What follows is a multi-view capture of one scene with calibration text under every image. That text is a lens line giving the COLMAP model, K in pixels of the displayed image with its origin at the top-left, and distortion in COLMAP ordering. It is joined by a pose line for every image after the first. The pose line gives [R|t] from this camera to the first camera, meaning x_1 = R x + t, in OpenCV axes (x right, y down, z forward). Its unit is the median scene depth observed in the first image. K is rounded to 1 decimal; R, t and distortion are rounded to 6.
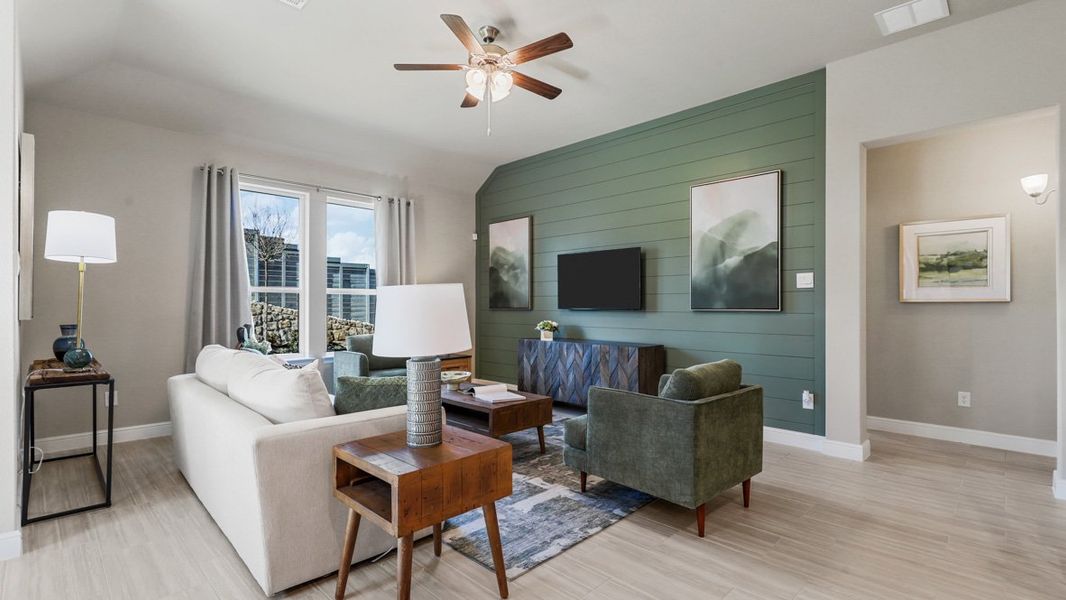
lens RADIAL K [[481.2, 0, 532.7], [0, 481.2, 304.5], [0, 0, 1]] dist [0.005057, 0.001008]
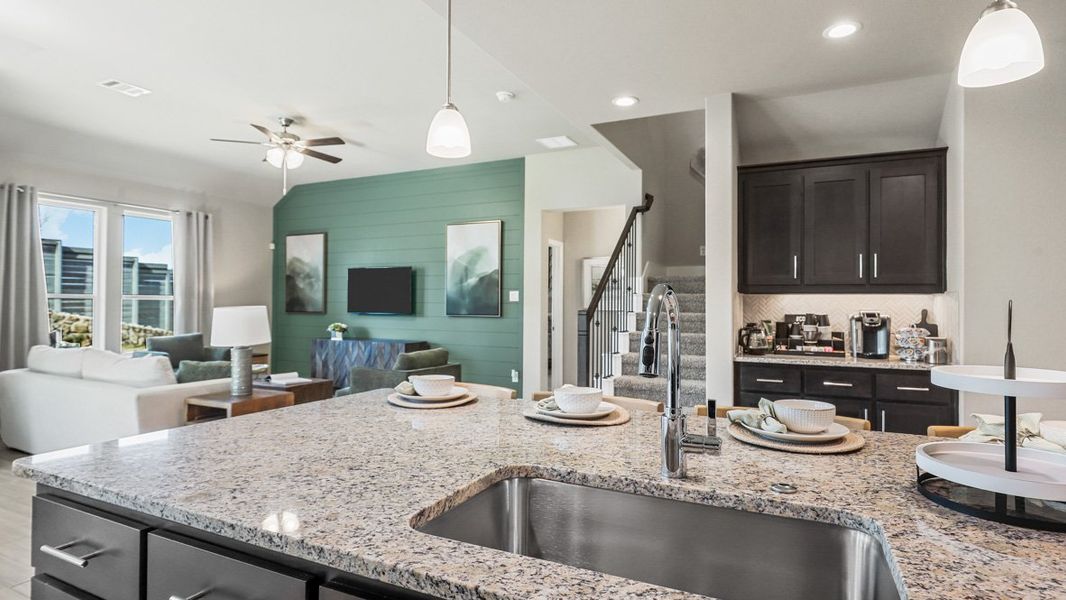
lens RADIAL K [[553.0, 0, 526.9], [0, 553.0, 295.9], [0, 0, 1]] dist [0.001258, -0.000107]
pose [[0.950537, 0.011067, 0.310414, 0.063784], [-0.008190, 0.999911, -0.010570, -0.030157], [-0.310503, 0.007505, 0.950543, -0.578667]]
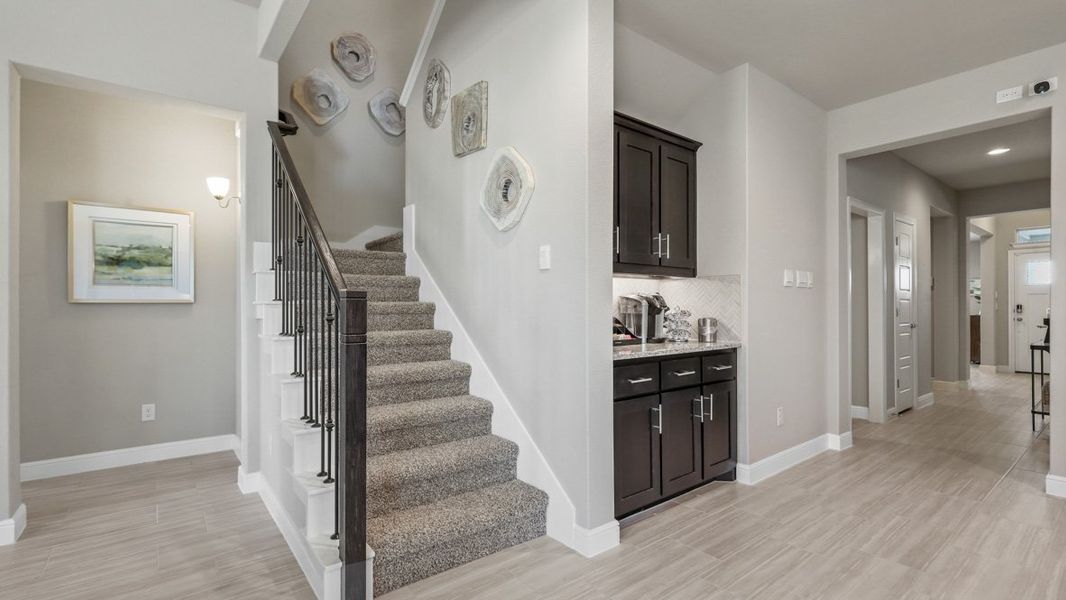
lens RADIAL K [[481.2, 0, 529.8], [0, 481.2, 303.3], [0, 0, 1]] dist [0.005057, 0.001008]
pose [[0.127272, 0.001525, 0.991867, 0.088316], [0.001473, 0.999997, -0.001726, -0.001889], [-0.991867, 0.001681, 0.127269, 0.167333]]
